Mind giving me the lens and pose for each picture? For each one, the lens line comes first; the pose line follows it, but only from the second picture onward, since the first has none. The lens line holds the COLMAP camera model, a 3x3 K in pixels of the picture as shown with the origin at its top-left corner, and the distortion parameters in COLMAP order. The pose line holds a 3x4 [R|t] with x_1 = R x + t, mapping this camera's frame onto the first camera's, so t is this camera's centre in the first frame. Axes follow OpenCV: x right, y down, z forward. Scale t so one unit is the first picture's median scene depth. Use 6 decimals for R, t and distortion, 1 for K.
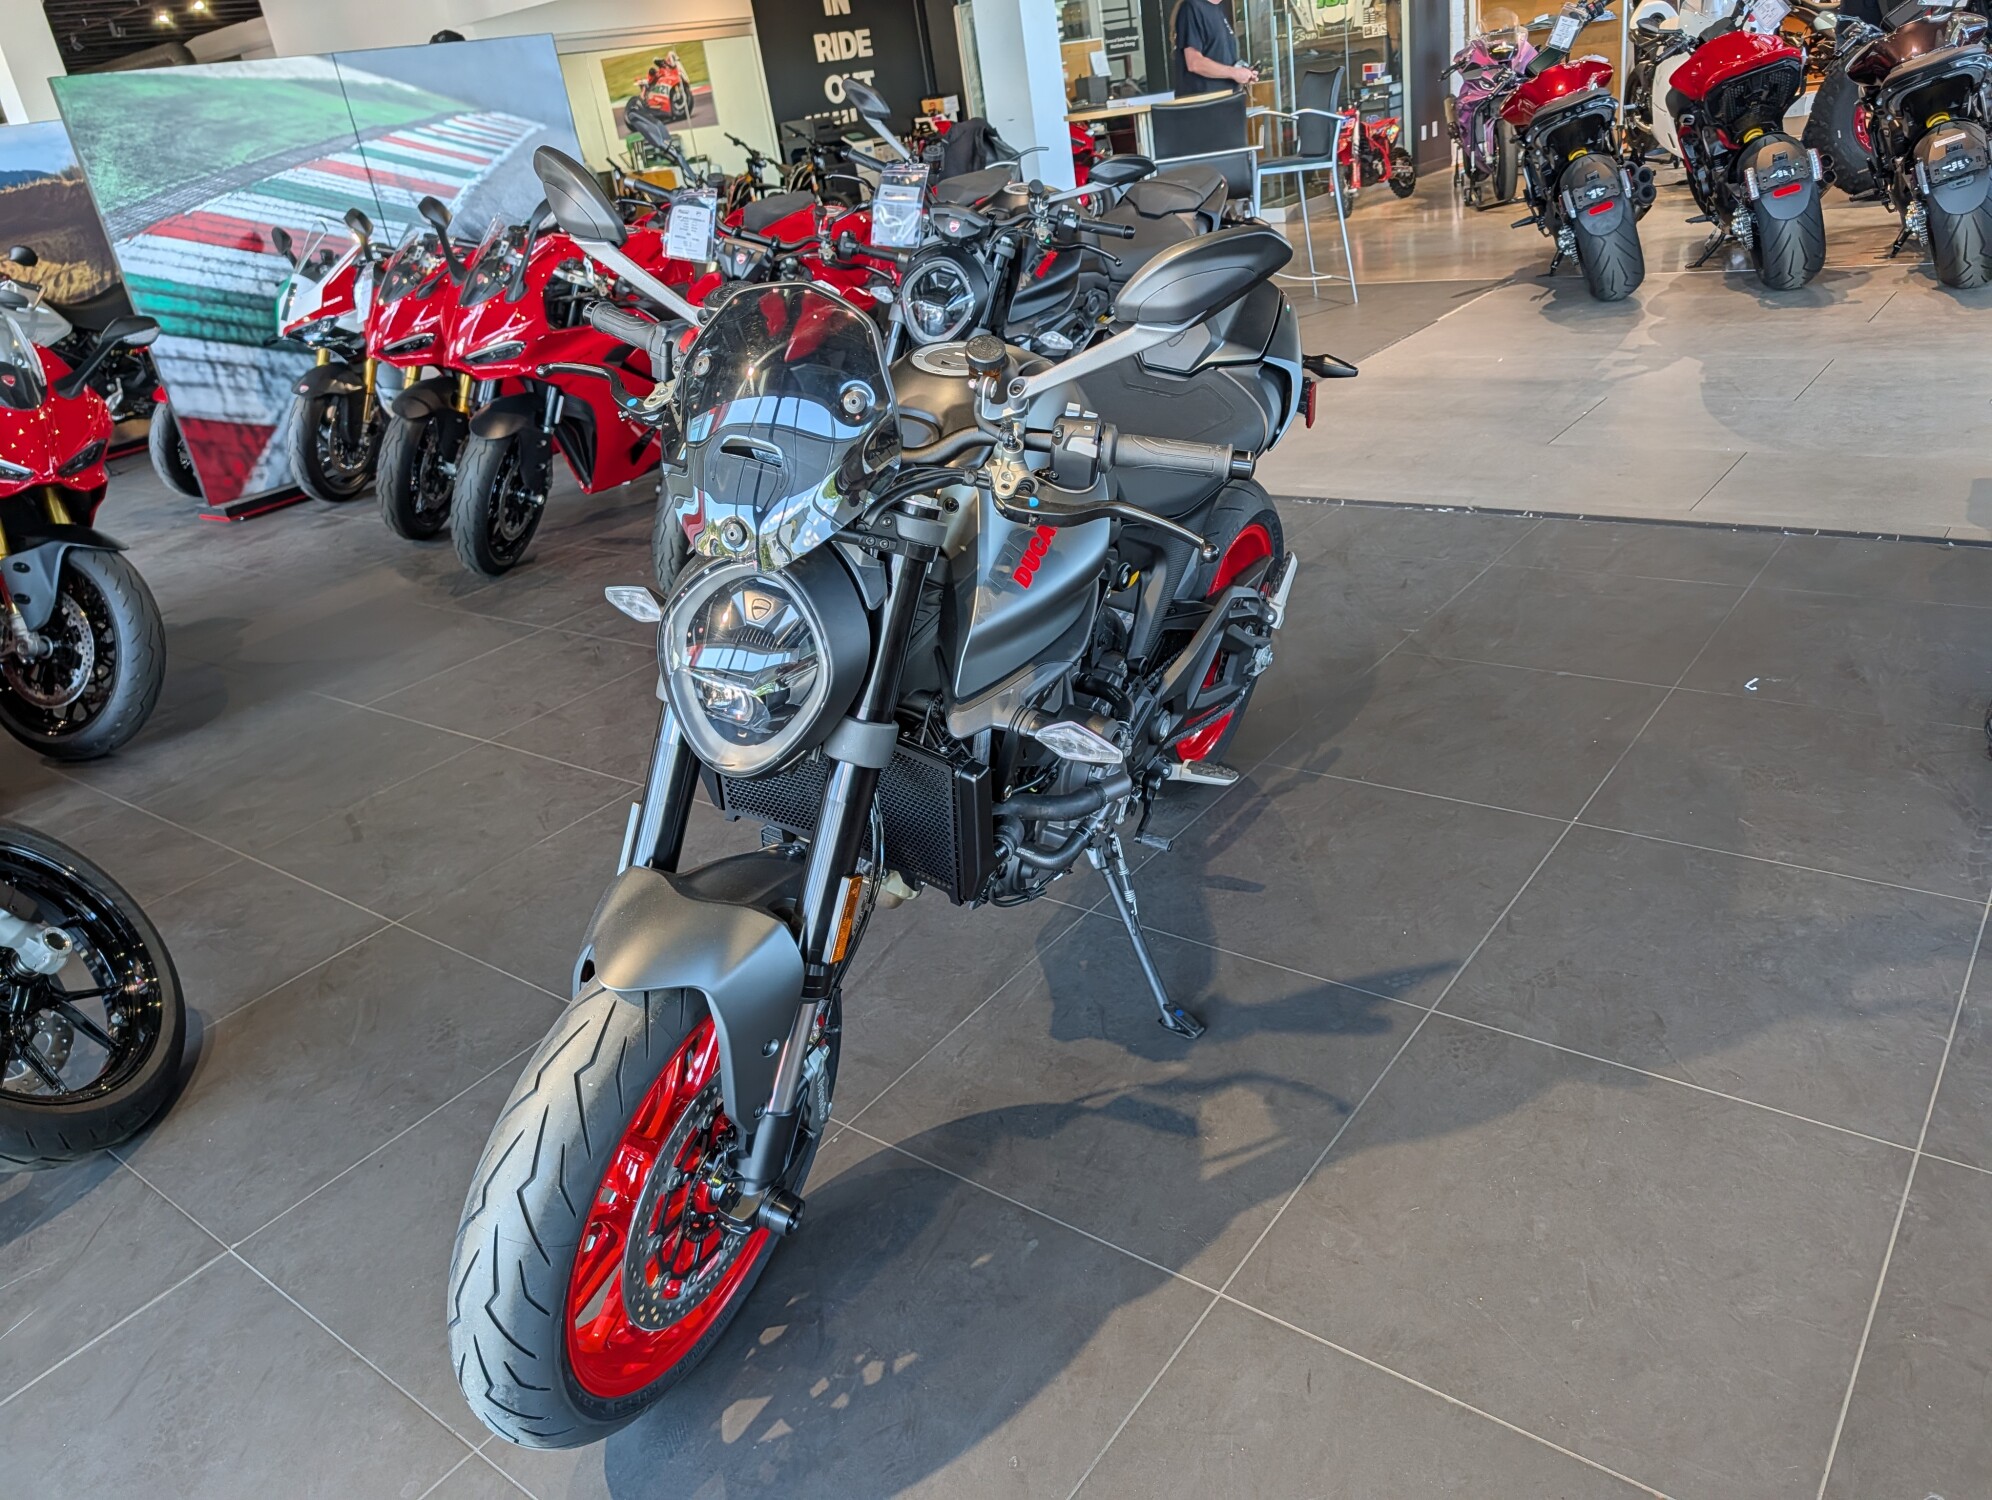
lens RADIAL K [[1437.3, 0, 996.0], [0, 1437.3, 750.0], [0, 0, 1]] dist [-0.005824, 0.004614]
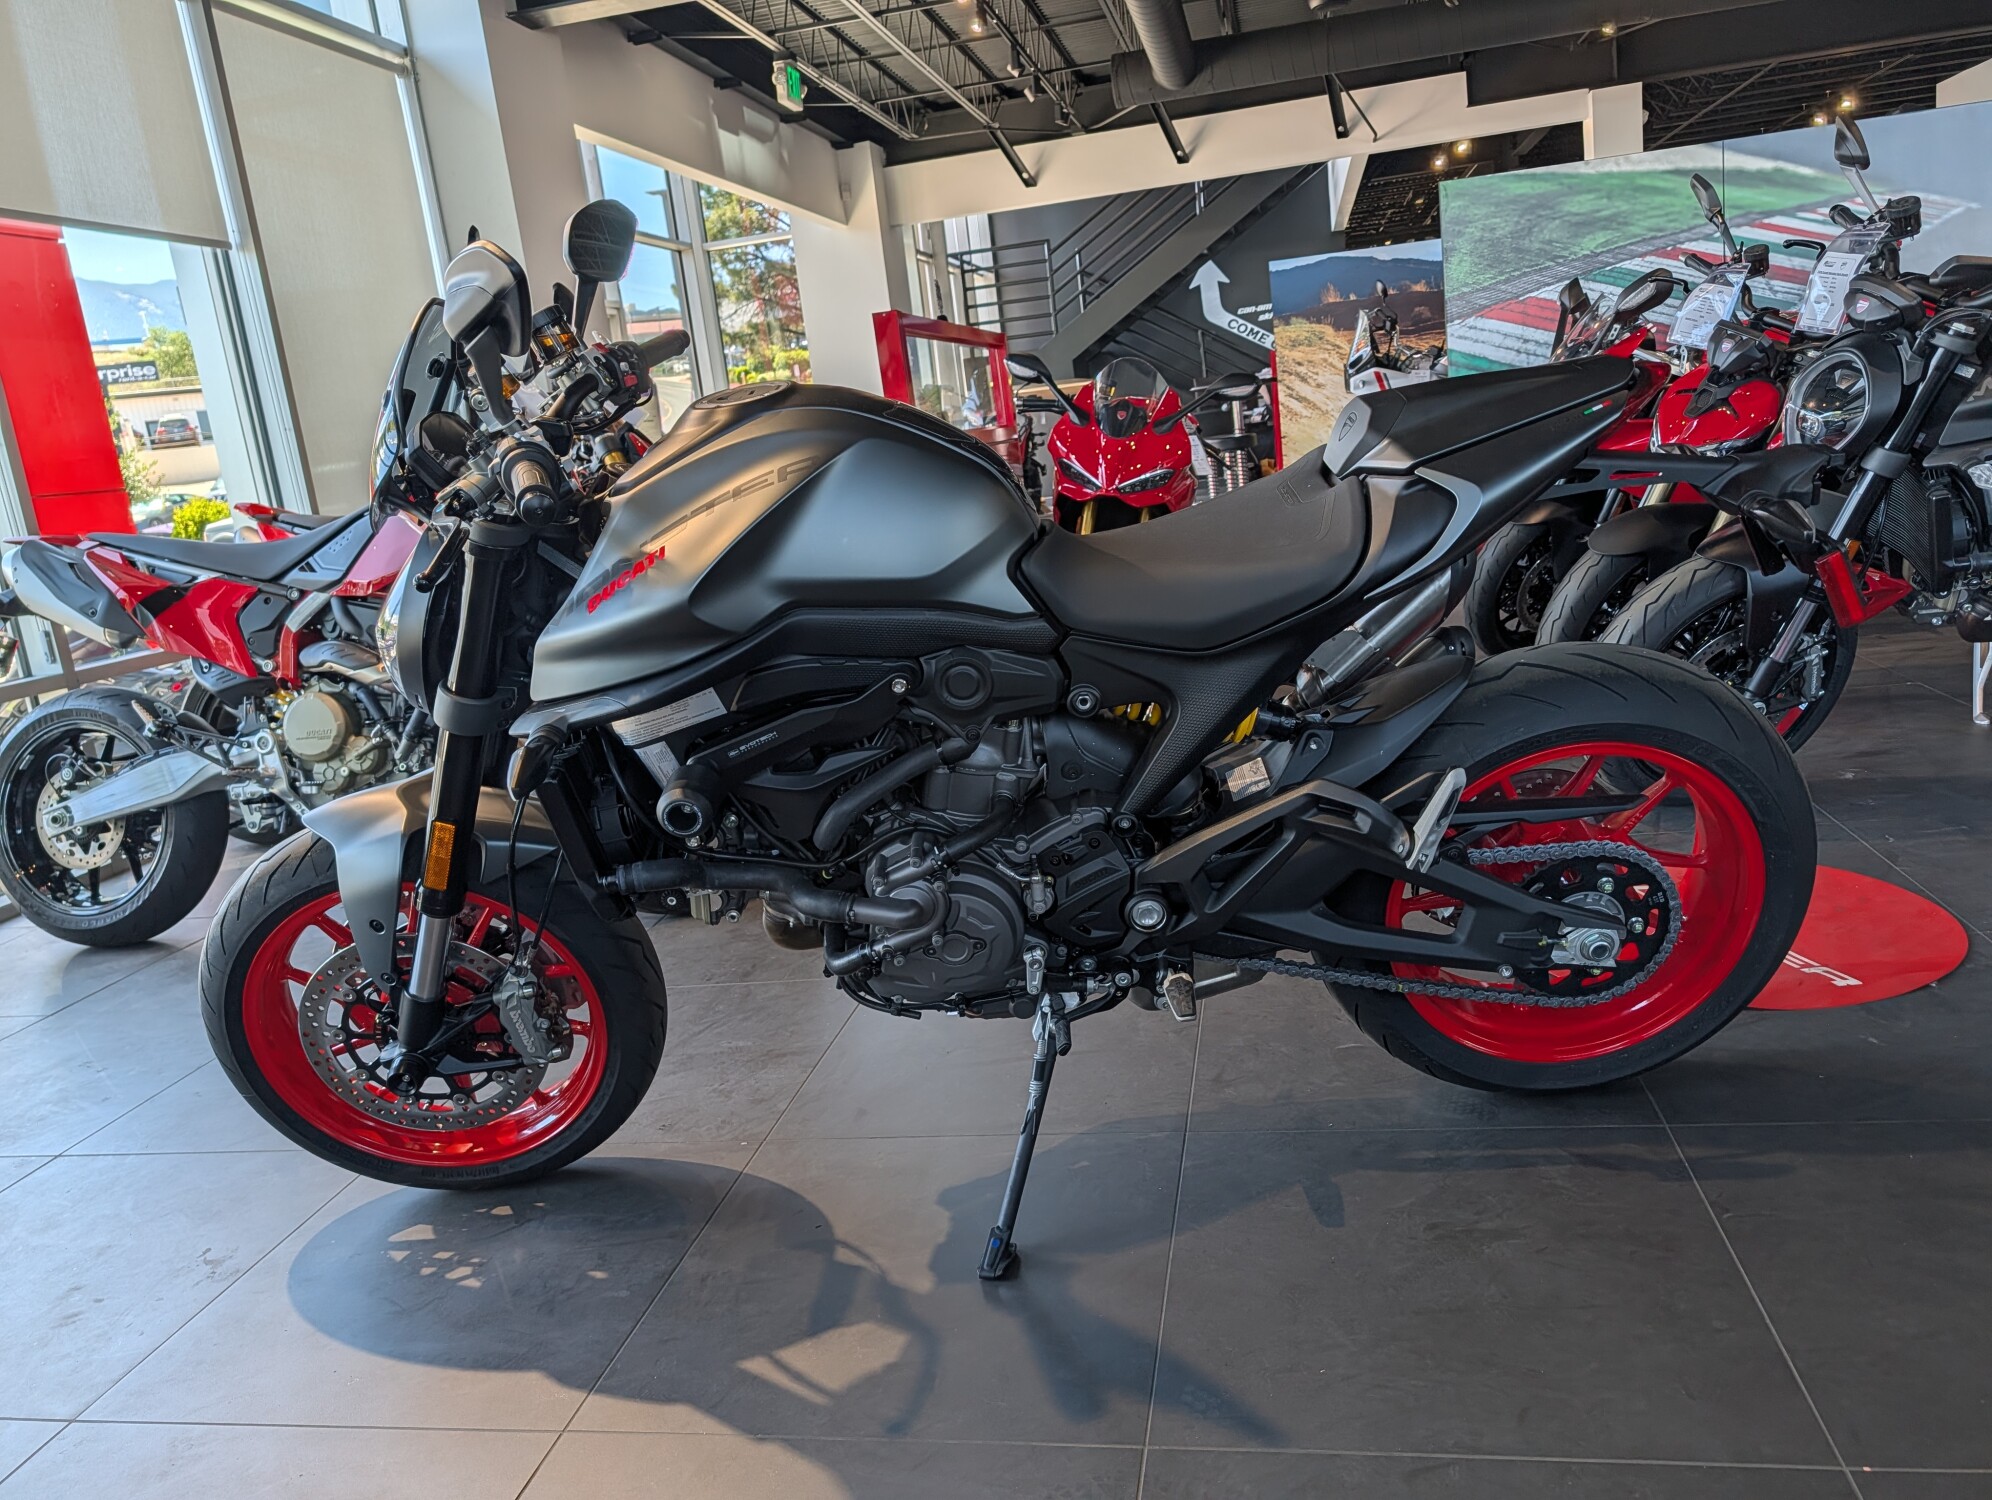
lens RADIAL K [[1437.3, 0, 996.0], [0, 1437.3, 750.0], [0, 0, 1]] dist [-0.005824, 0.004614]
pose [[0.455971, 0.273231, -0.847015, 0.426027], [-0.327700, 0.936389, 0.125652, -0.101477], [0.827468, 0.220273, 0.516504, 0.308847]]
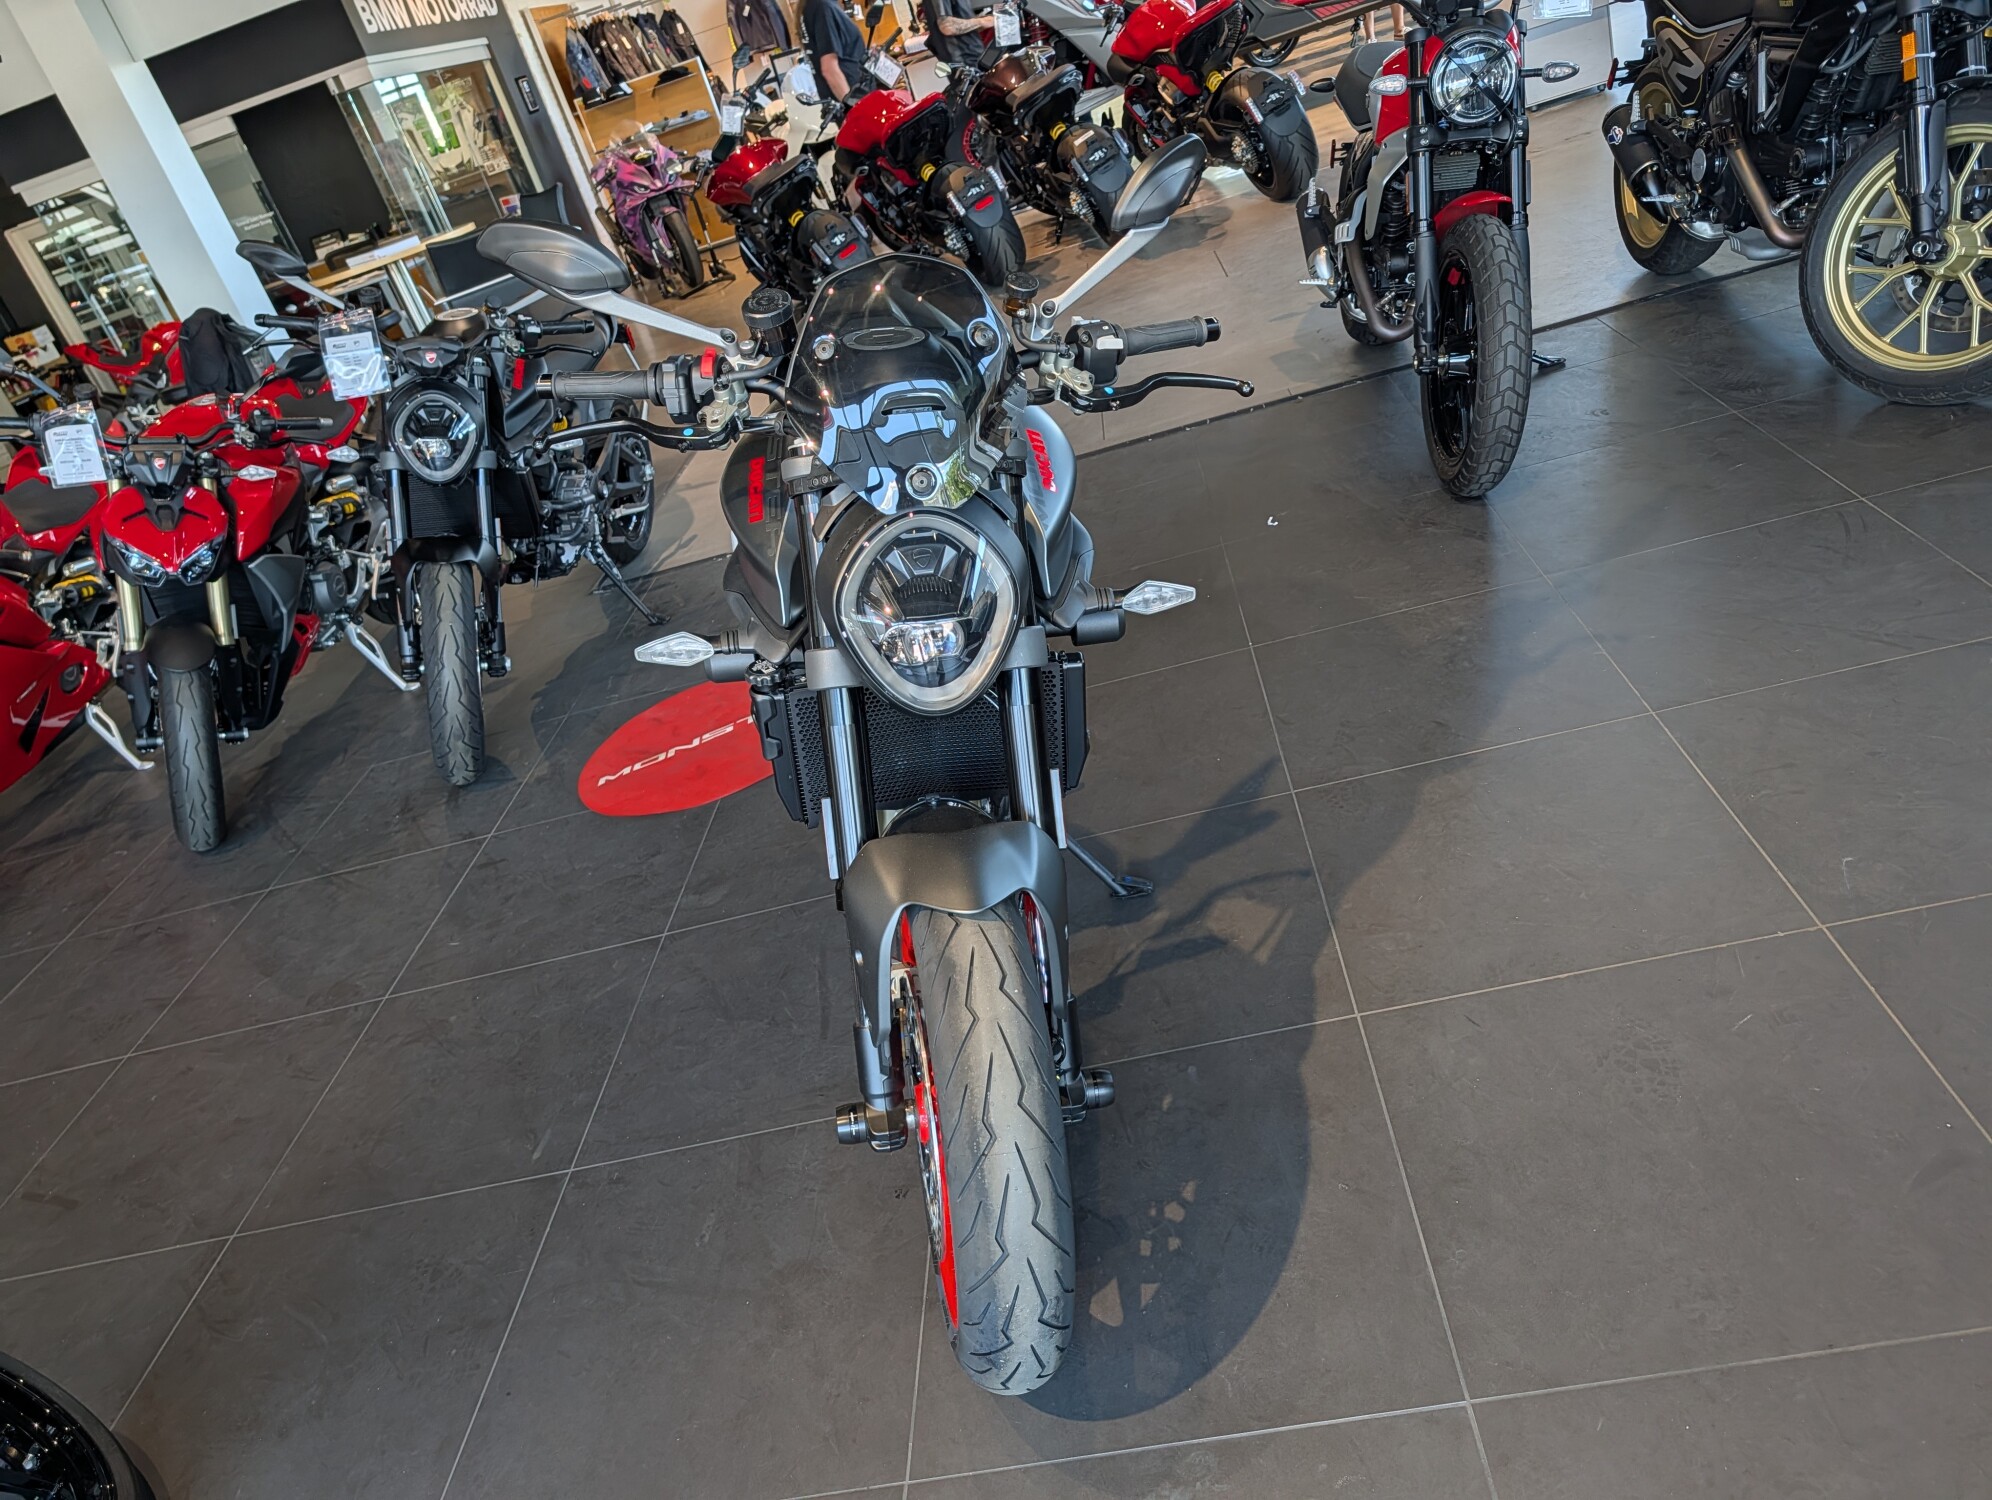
lens RADIAL K [[1445.6, 0, 962.4], [0, 1445.6, 767.6], [0, 0, 1]] dist [0.006092, -0.003654]
pose [[0.818133, -0.362218, 0.446606, -0.267955], [0.395687, 0.918171, 0.019824, 0.015828], [-0.417241, 0.160498, 0.894511, 0.010350]]
